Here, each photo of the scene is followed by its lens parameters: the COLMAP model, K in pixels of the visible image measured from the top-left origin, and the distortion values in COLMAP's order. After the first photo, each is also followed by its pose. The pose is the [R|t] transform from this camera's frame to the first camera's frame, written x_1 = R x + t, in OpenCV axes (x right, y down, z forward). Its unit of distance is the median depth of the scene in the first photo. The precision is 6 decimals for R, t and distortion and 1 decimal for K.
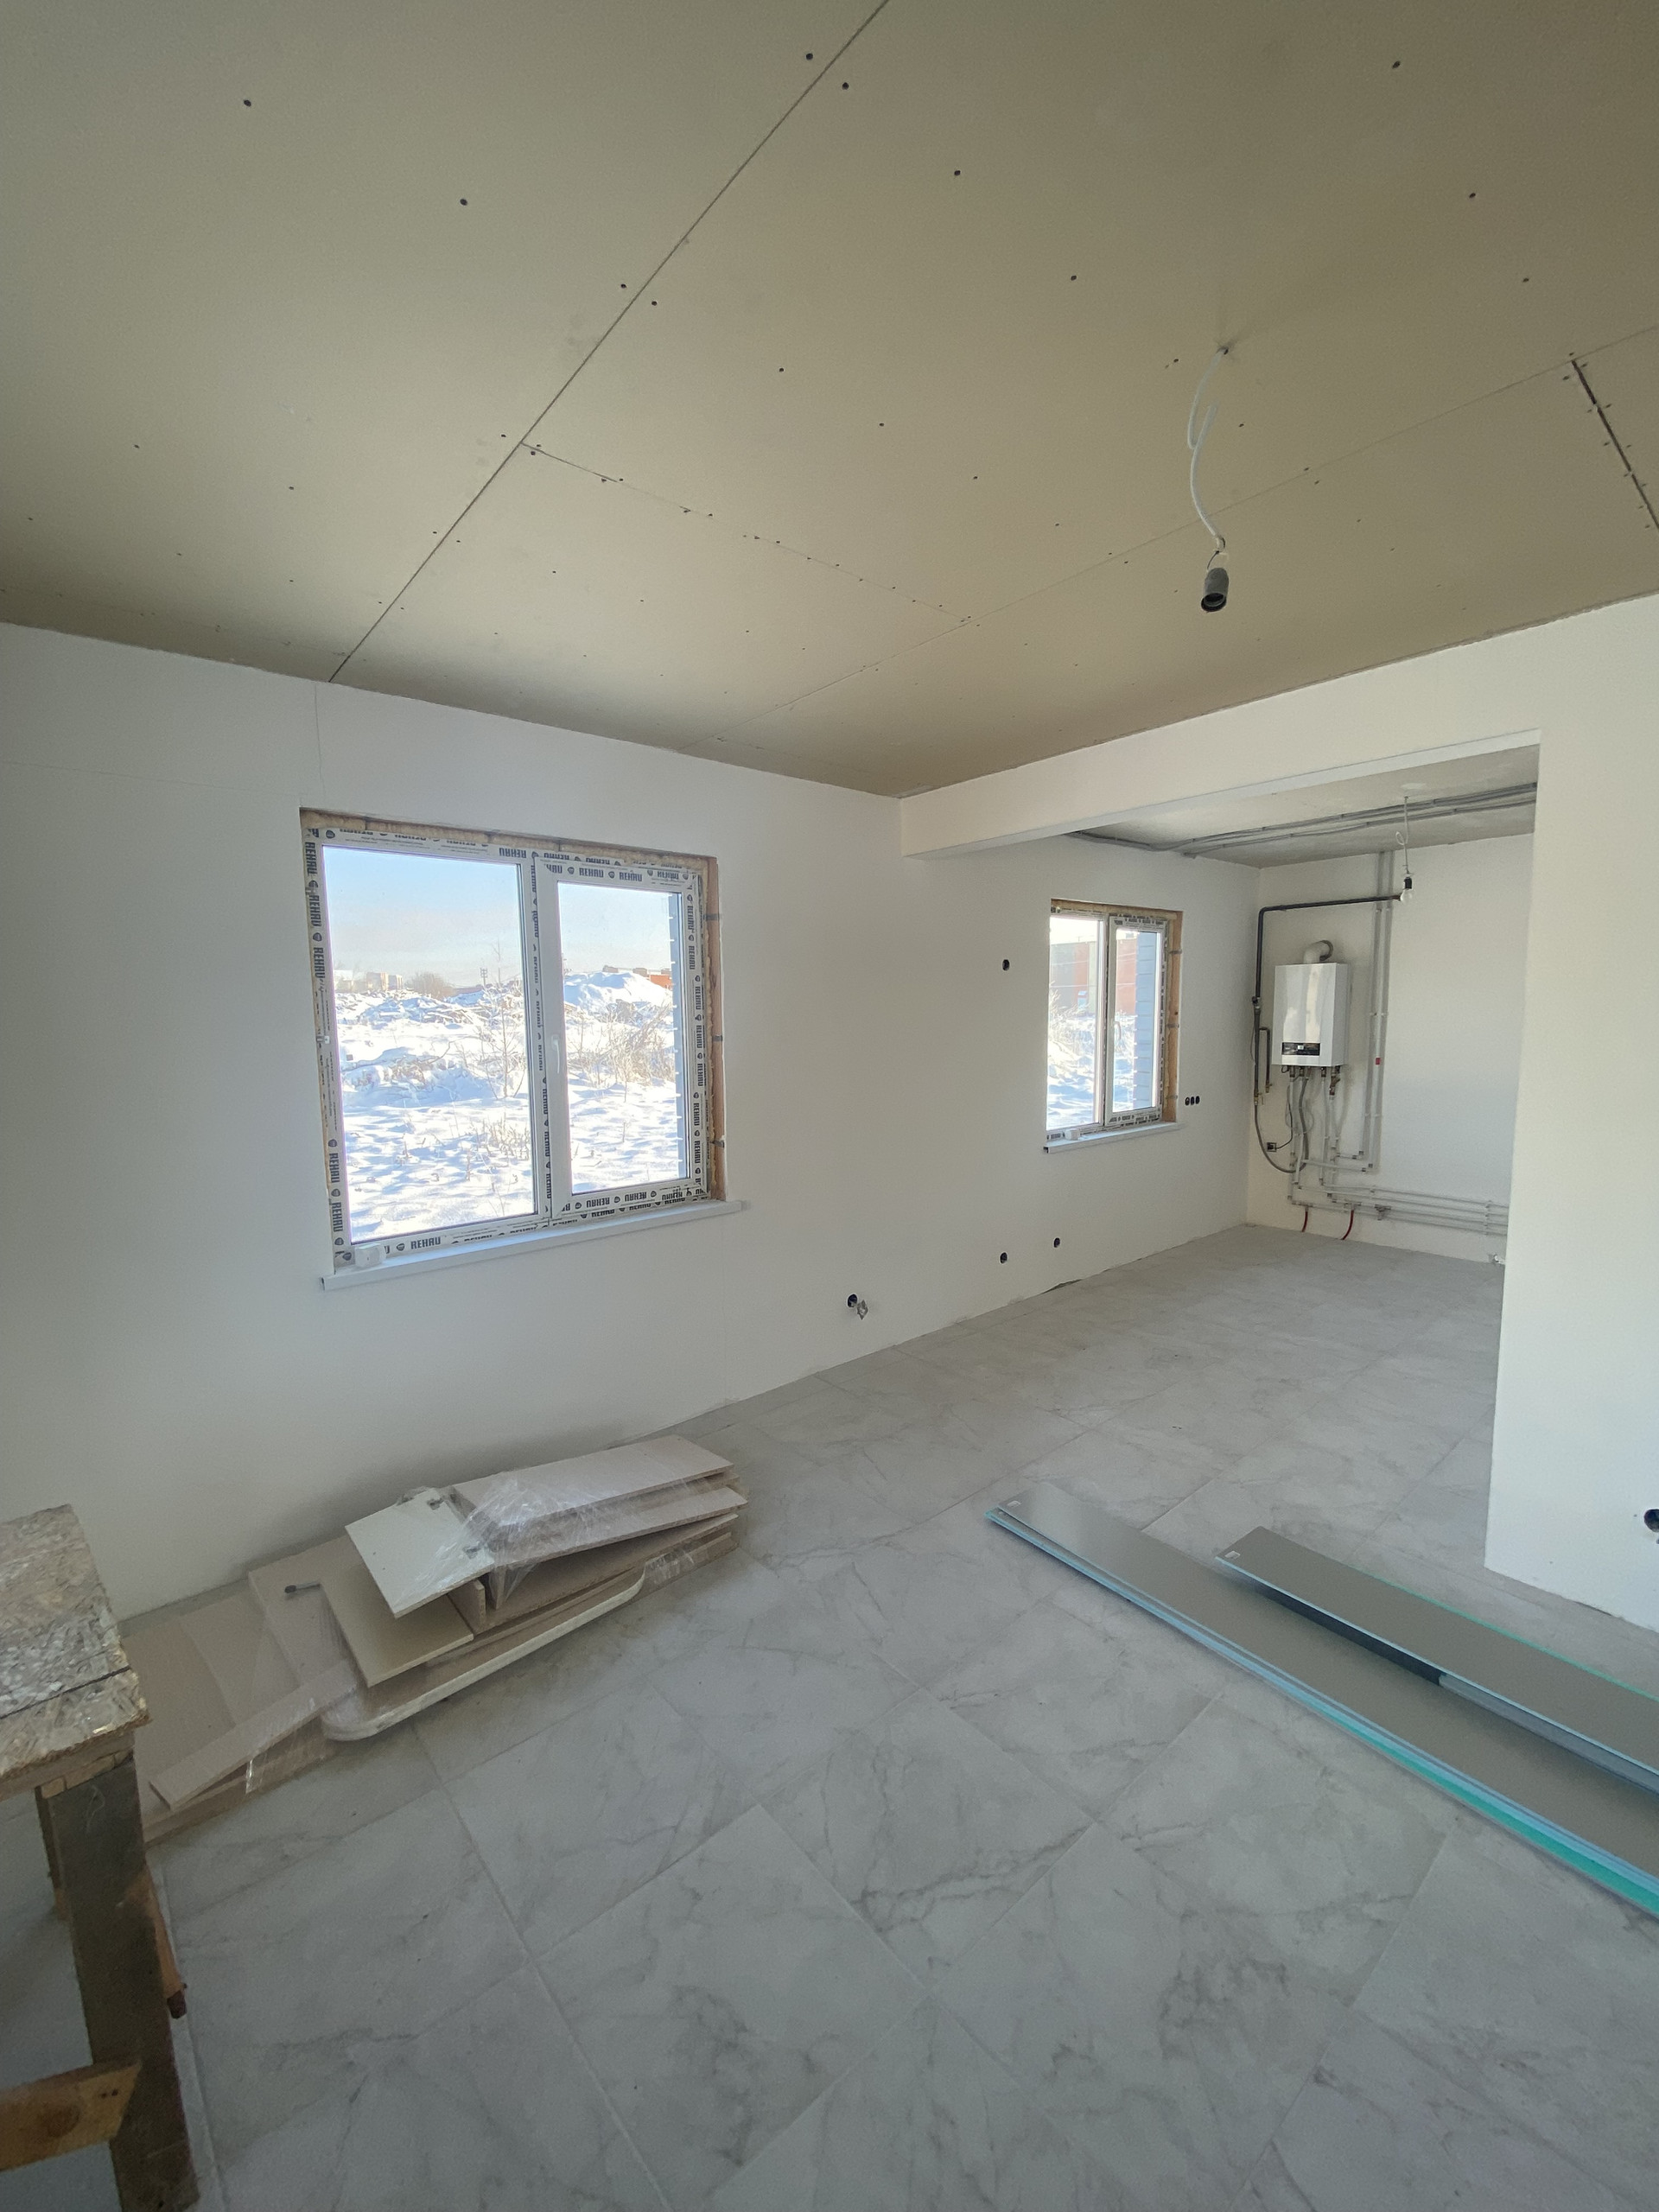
lens RADIAL K [[914.4, 0, 829.5], [0, 914.4, 1106.0], [0, 0, 1]] dist [0.020249, -0.000360]
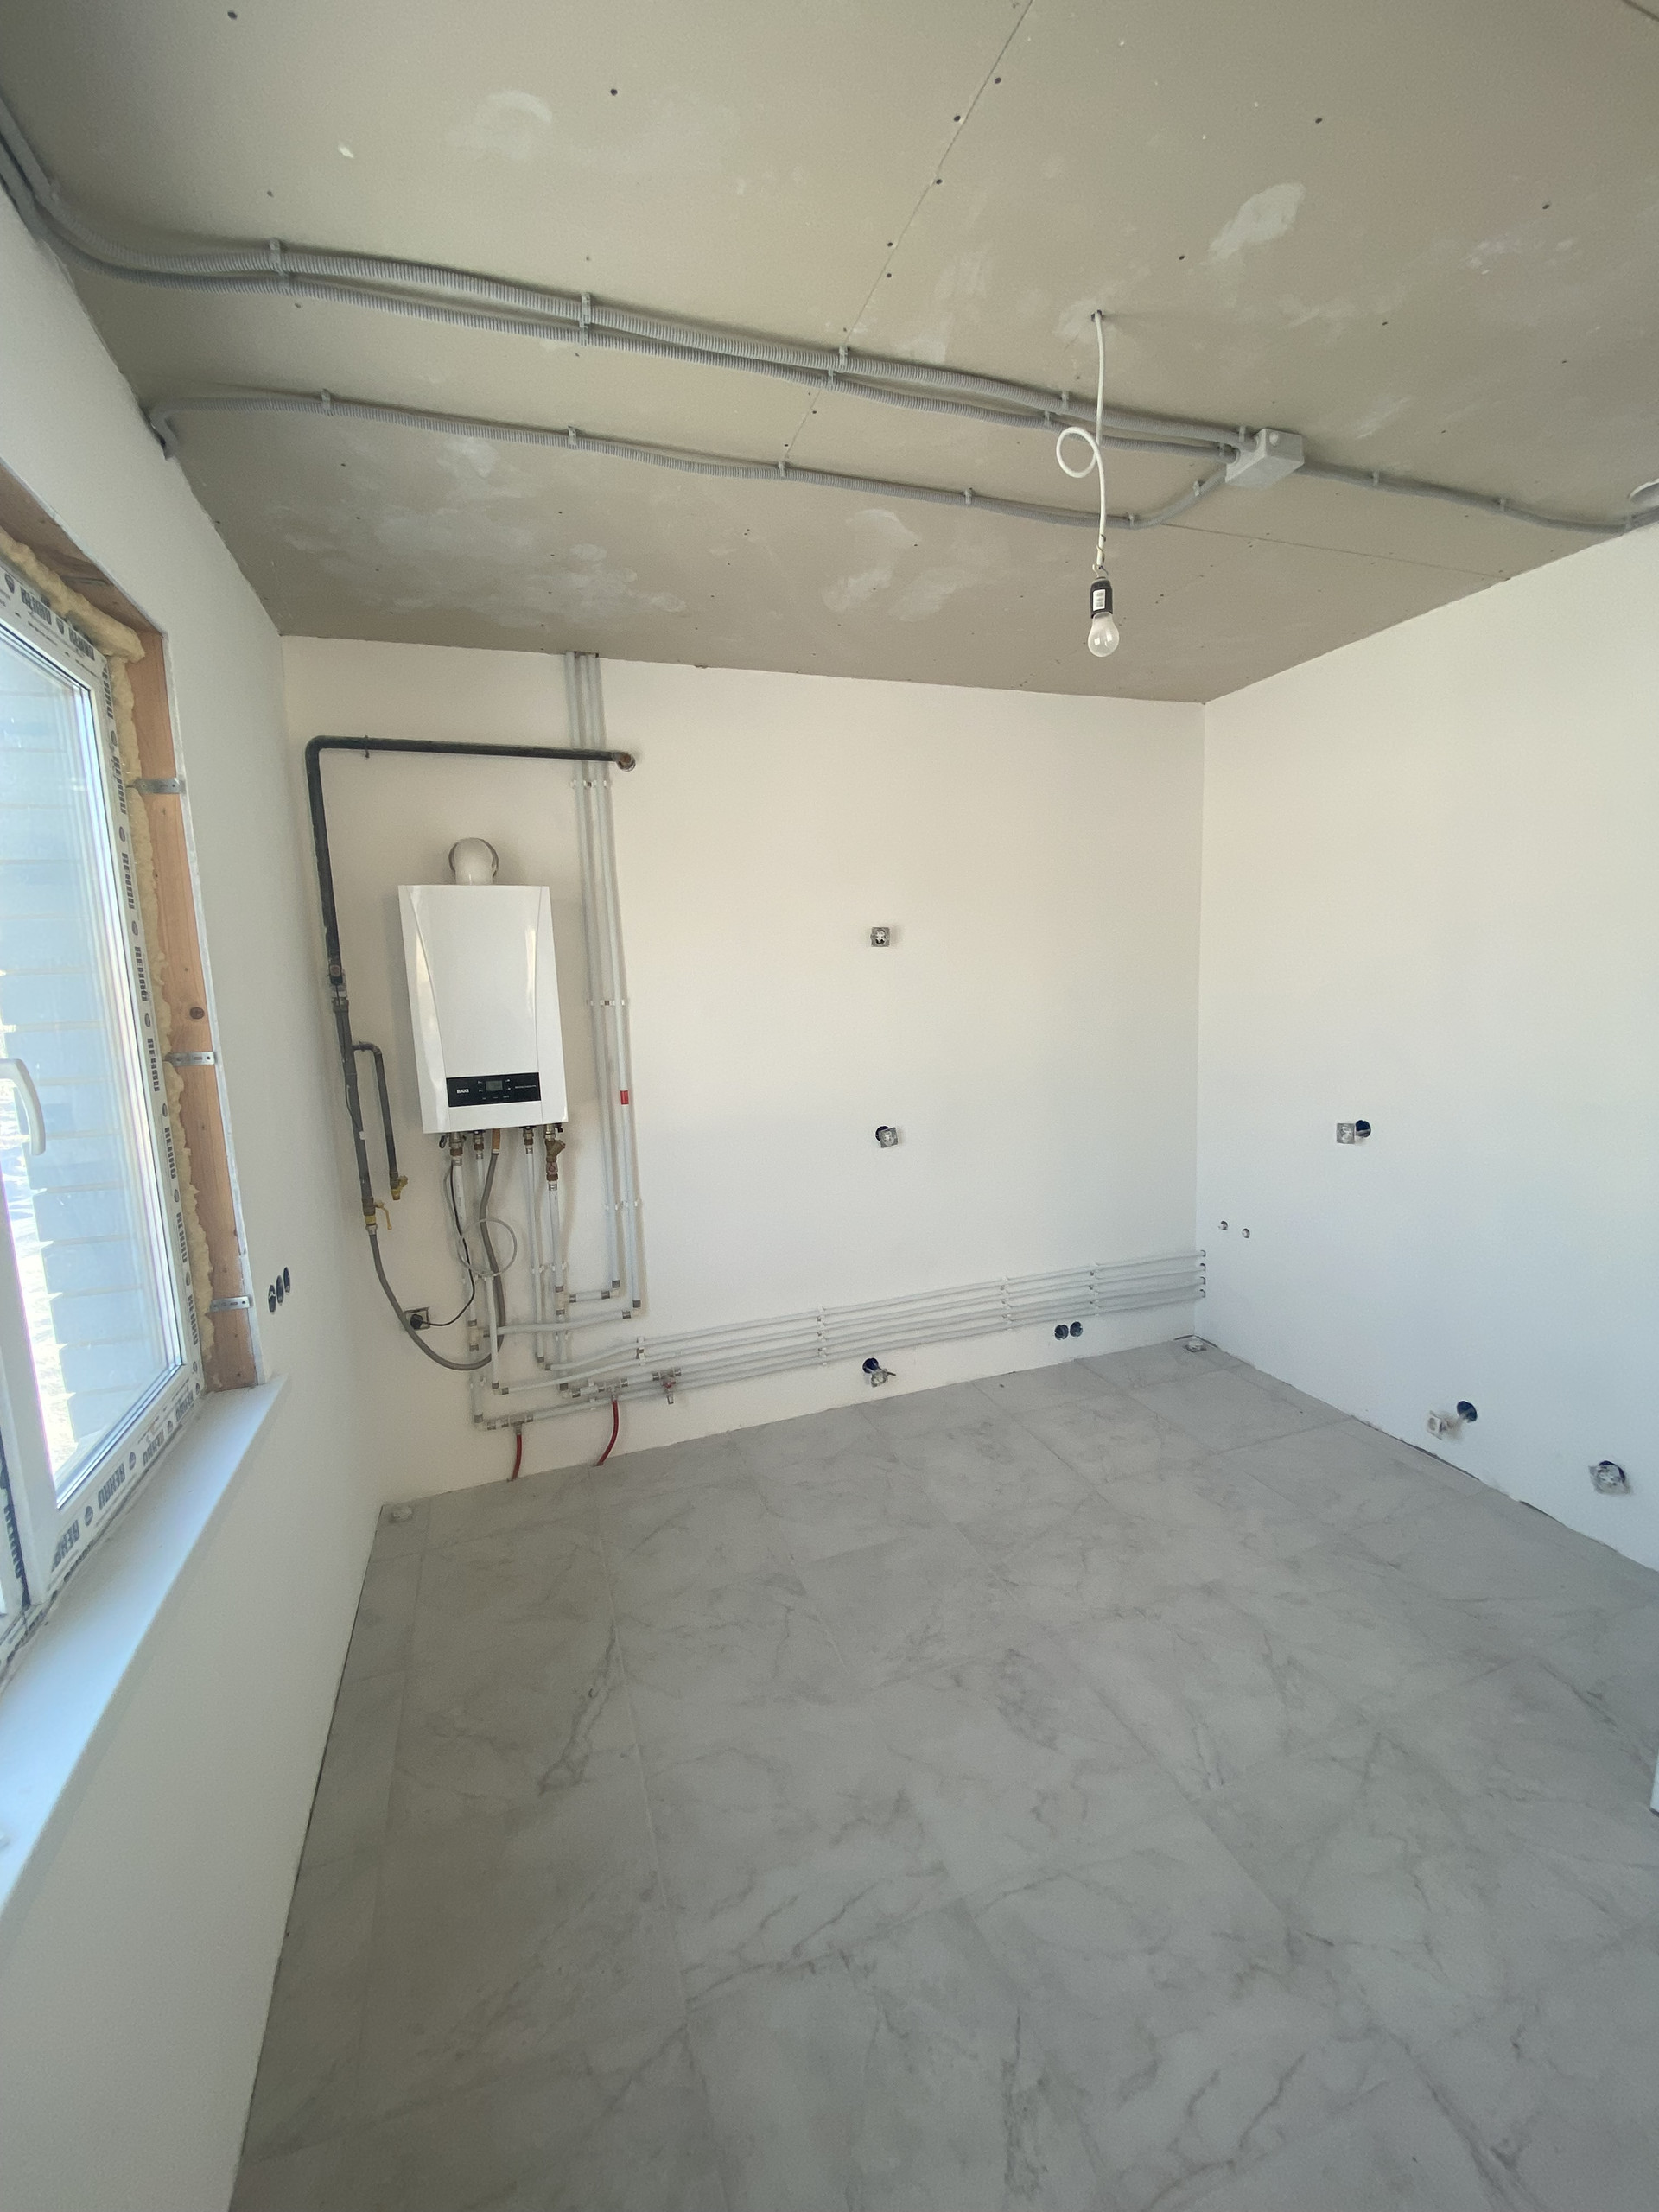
lens RADIAL K [[914.4, 0, 829.5], [0, 914.4, 1106.0], [0, 0, 1]] dist [0.020249, -0.000360]
pose [[0.361570, -0.130588, 0.923154, 0.179877], [0.138296, 0.986701, 0.085411, -0.069441], [-0.922031, 0.096787, 0.374821, 0.707197]]
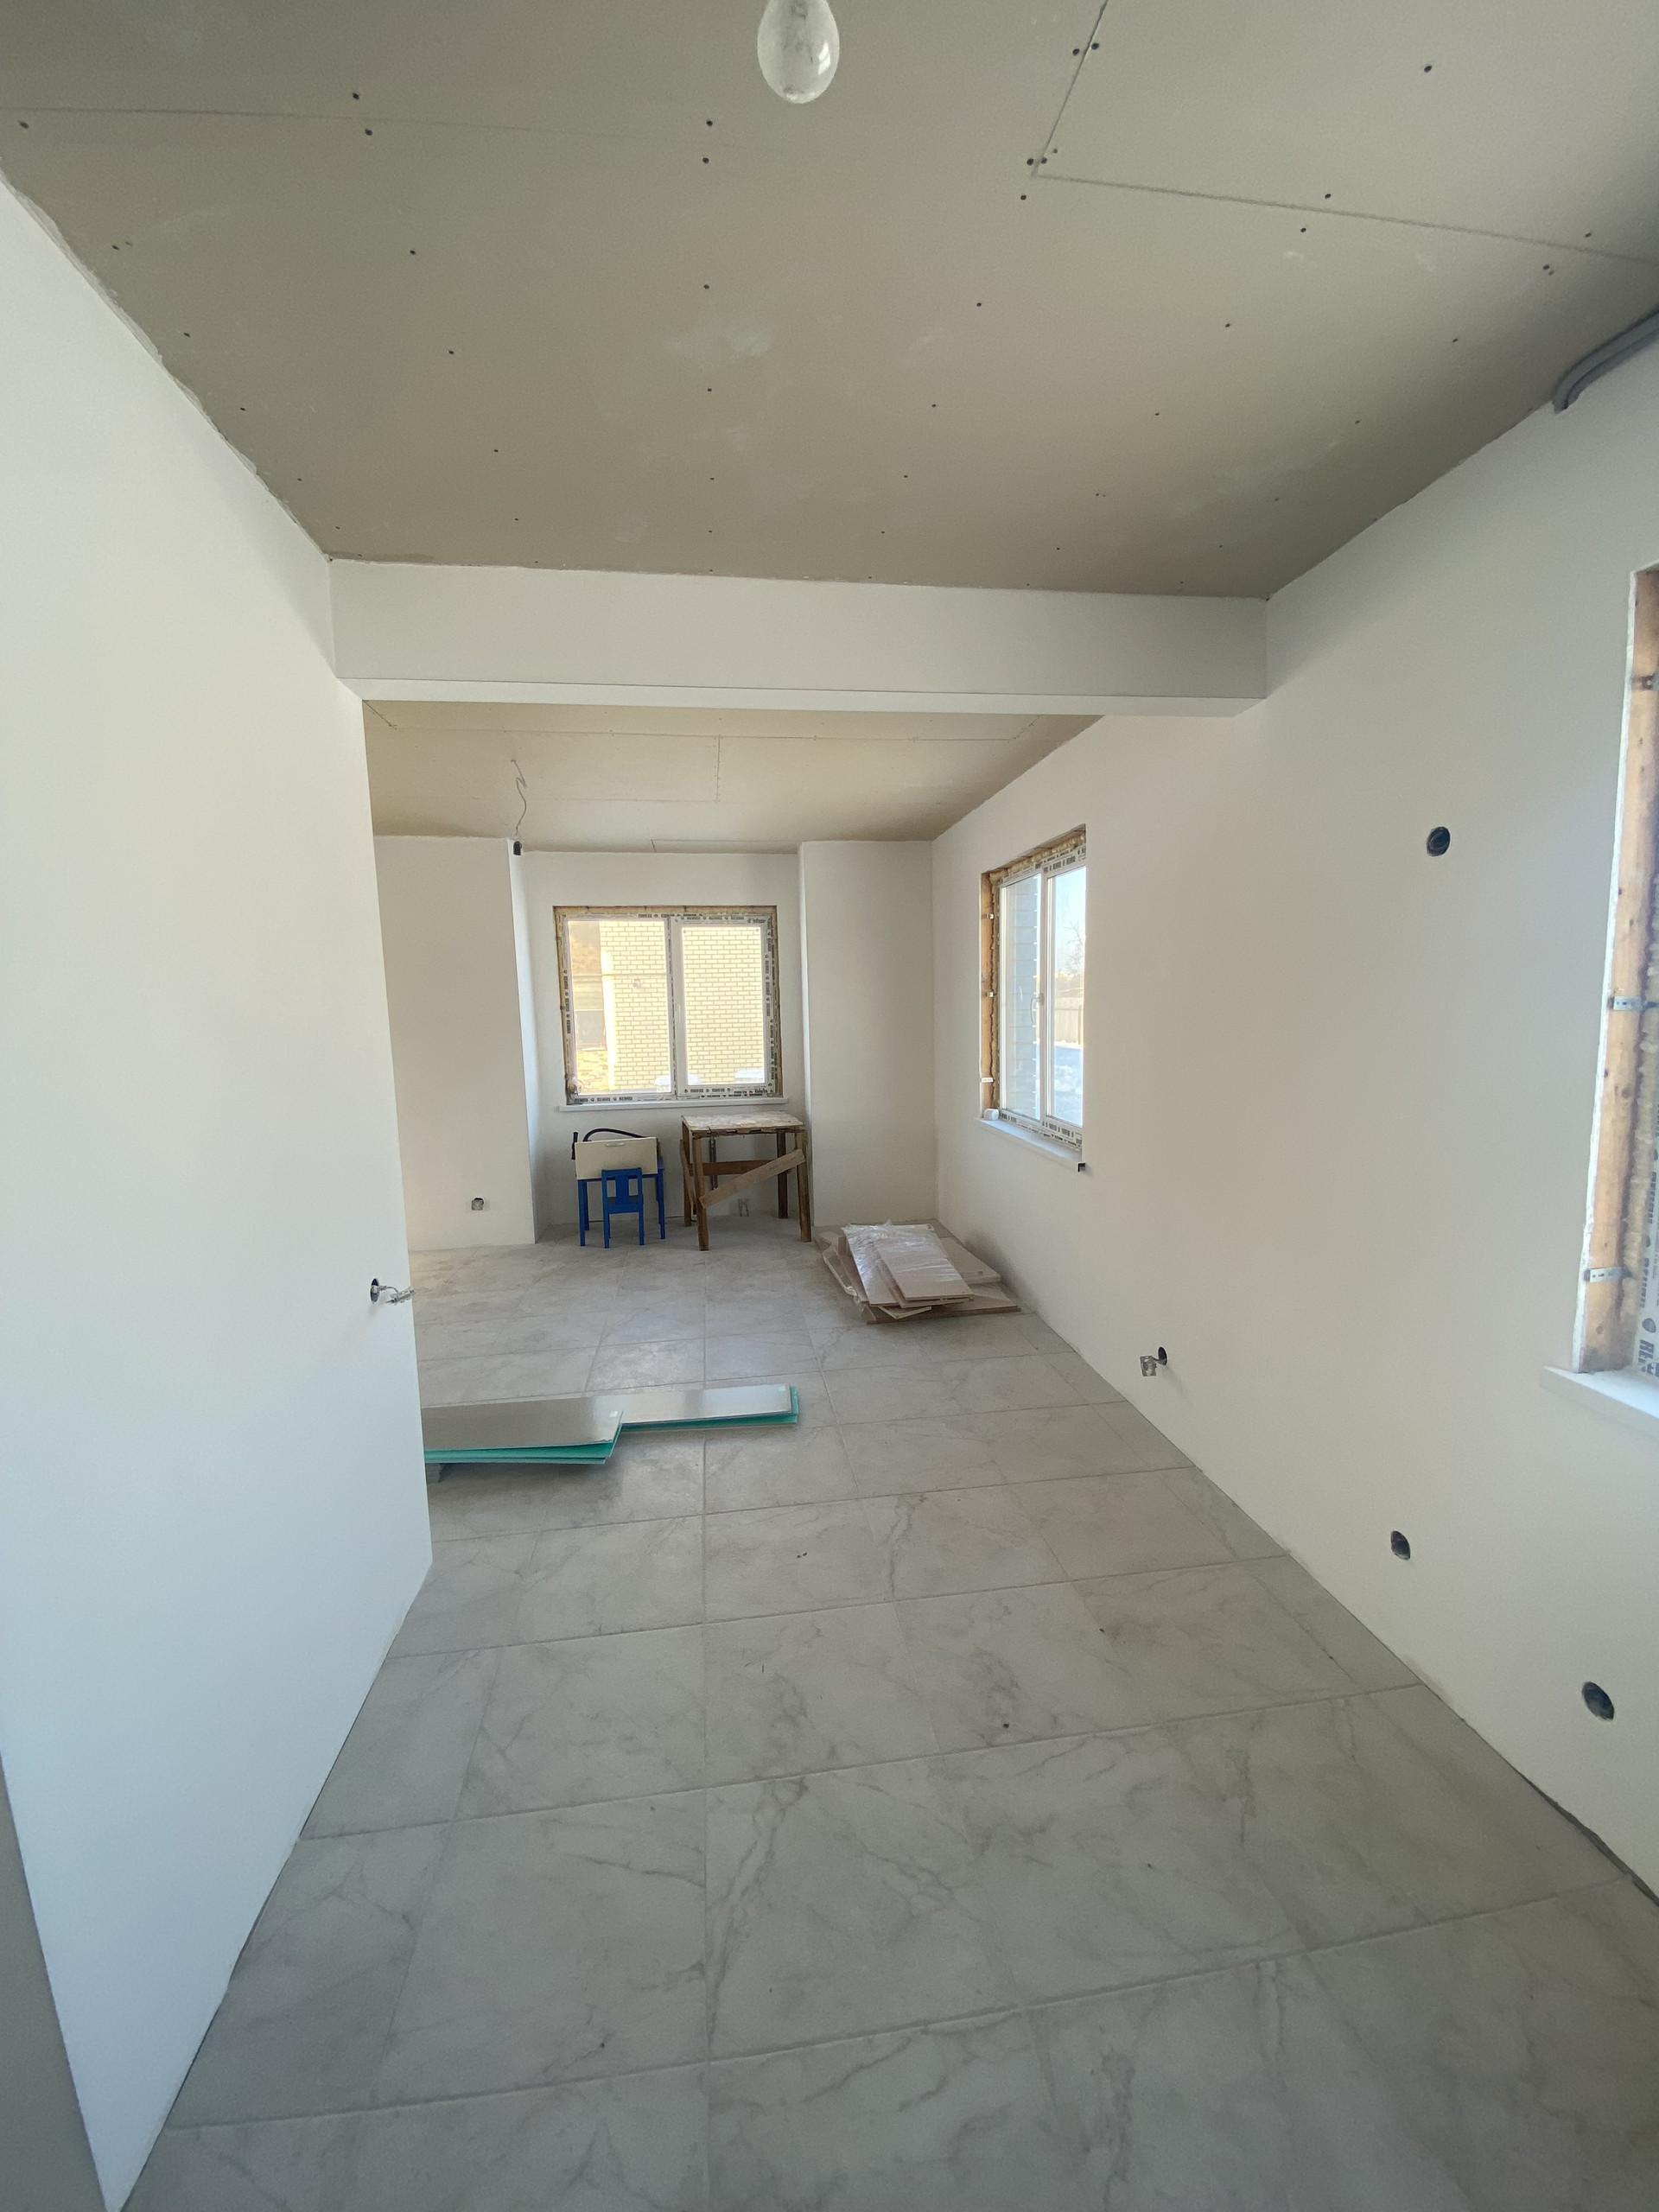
lens RADIAL K [[914.4, 0, 829.5], [0, 914.4, 1106.0], [0, 0, 1]] dist [0.020249, -0.000360]
pose [[-0.548196, 0.123666, -0.827157, 0.541486], [-0.065796, 0.979566, 0.190058, -0.080097], [0.833758, 0.158613, -0.528857, 0.790745]]
